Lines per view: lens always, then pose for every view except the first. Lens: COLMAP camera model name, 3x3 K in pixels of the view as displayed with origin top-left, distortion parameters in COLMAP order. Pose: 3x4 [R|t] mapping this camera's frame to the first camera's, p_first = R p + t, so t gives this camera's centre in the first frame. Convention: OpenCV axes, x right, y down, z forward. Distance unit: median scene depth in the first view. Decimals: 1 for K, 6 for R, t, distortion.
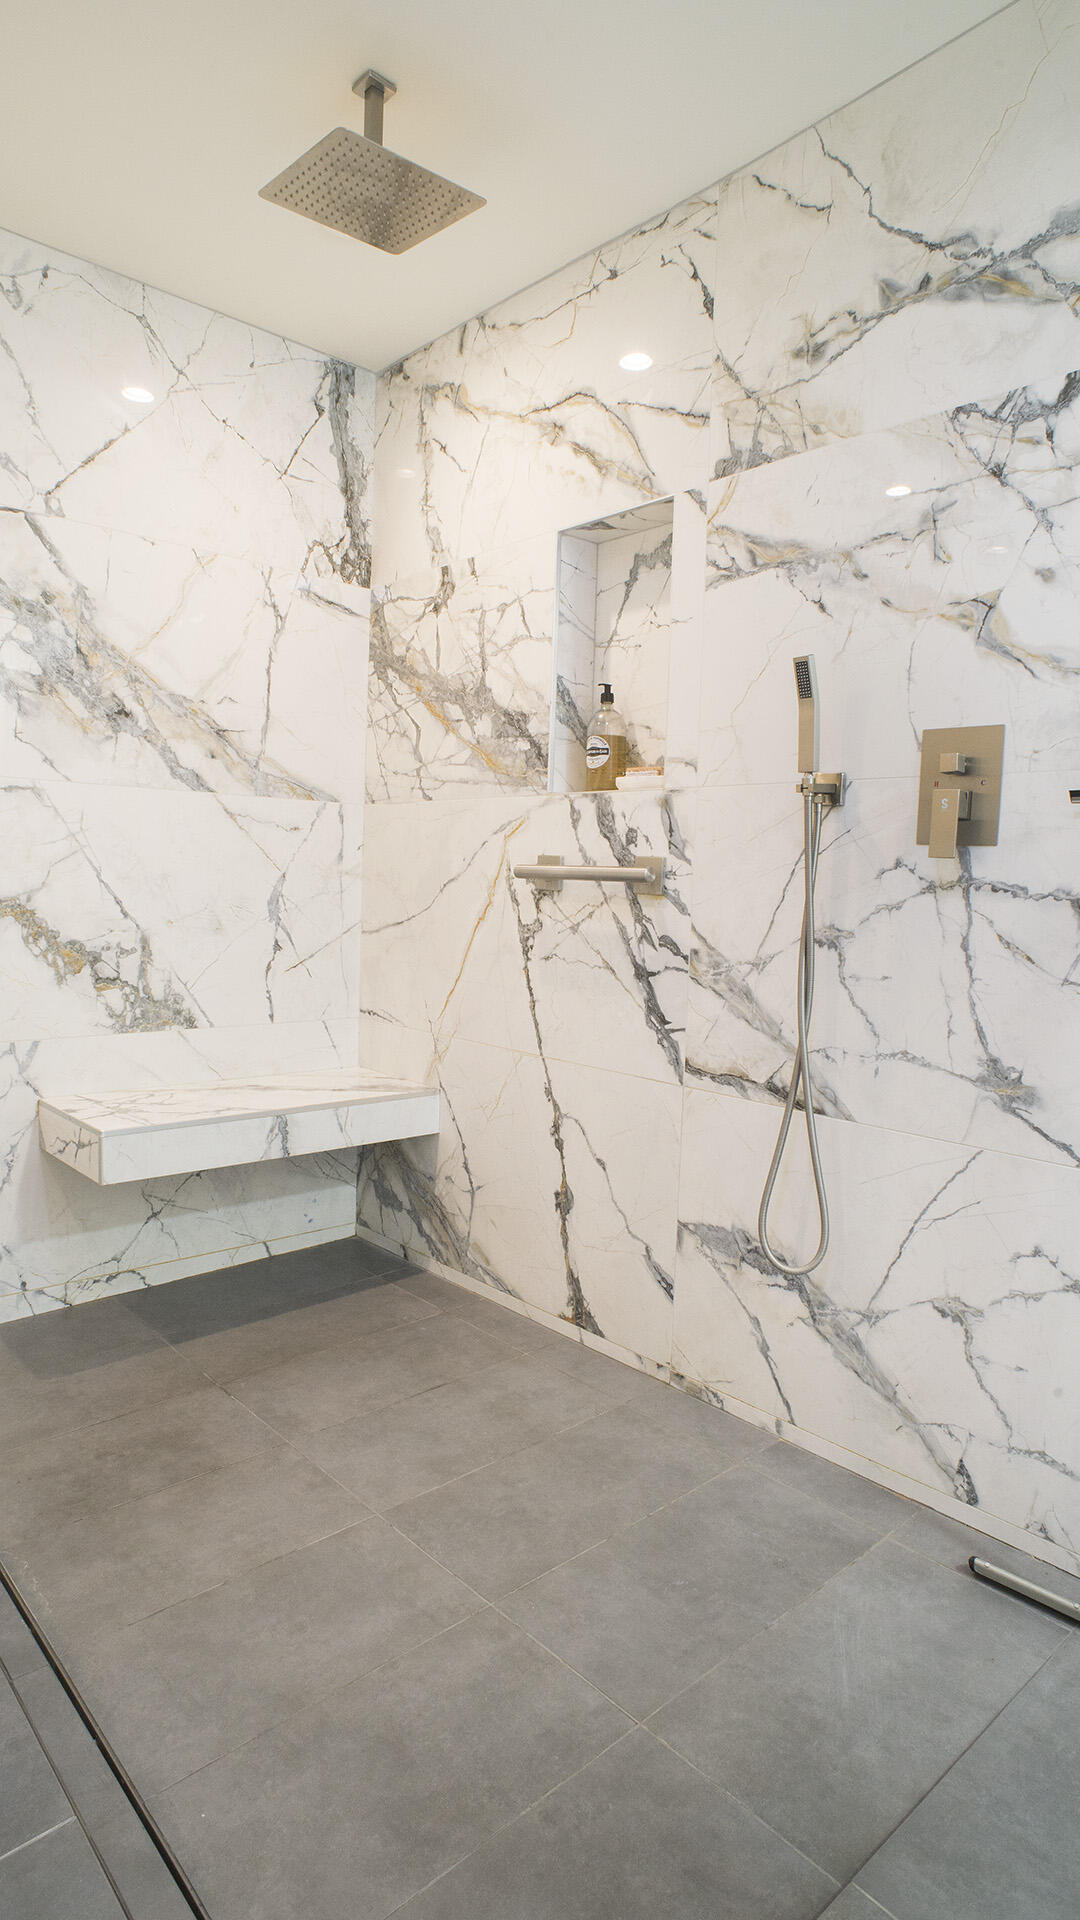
lens RADIAL K [[1134.2, 0, 579.1], [0, 1134.2, 960.6], [0, 0, 1]] dist [-0.095574, 0.066202]
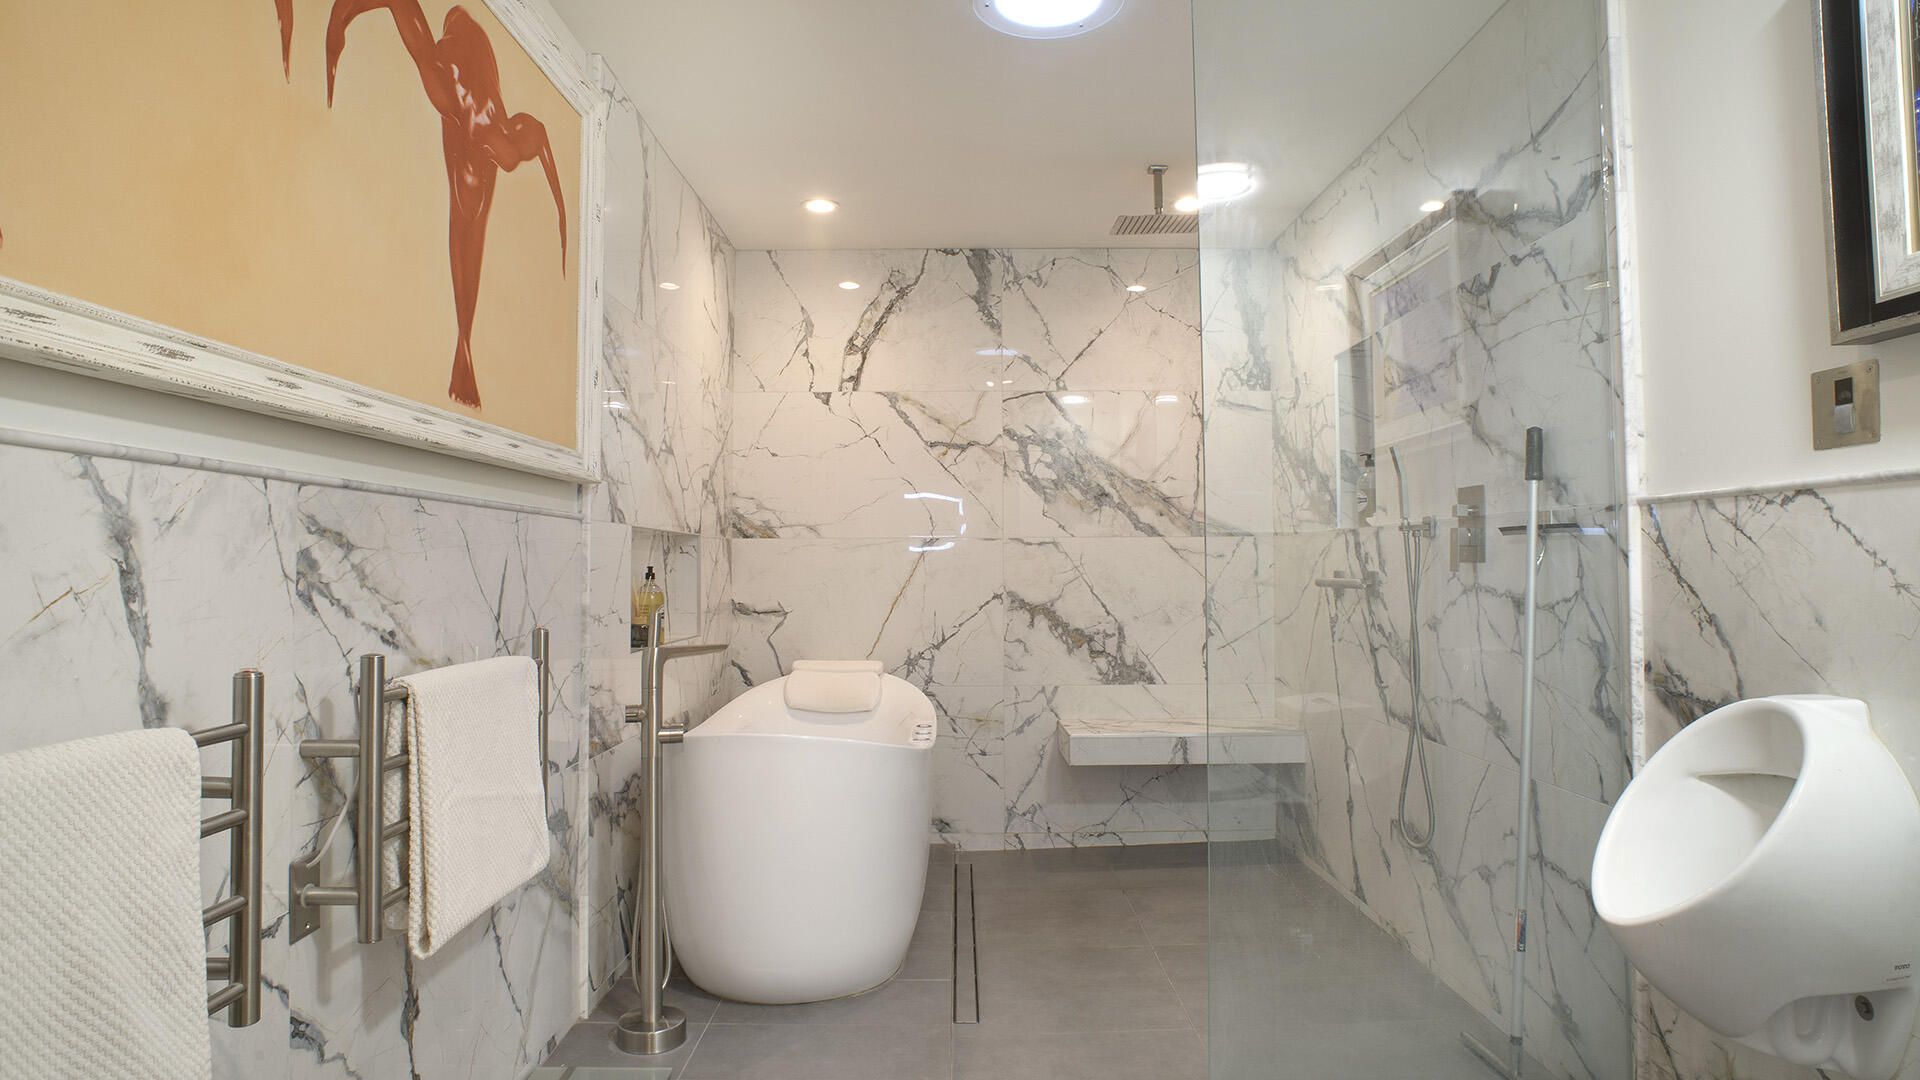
lens RADIAL K [[1134.2, 0, 957.8], [0, 1134.2, 521.3], [0, 0, 1]] dist [-0.095574, 0.066202]
pose [[0.740985, -0.062459, -0.668610, 0.580987], [-0.019081, 0.993305, -0.113936, 0.019952], [0.671250, 0.097183, 0.734832, -0.419314]]
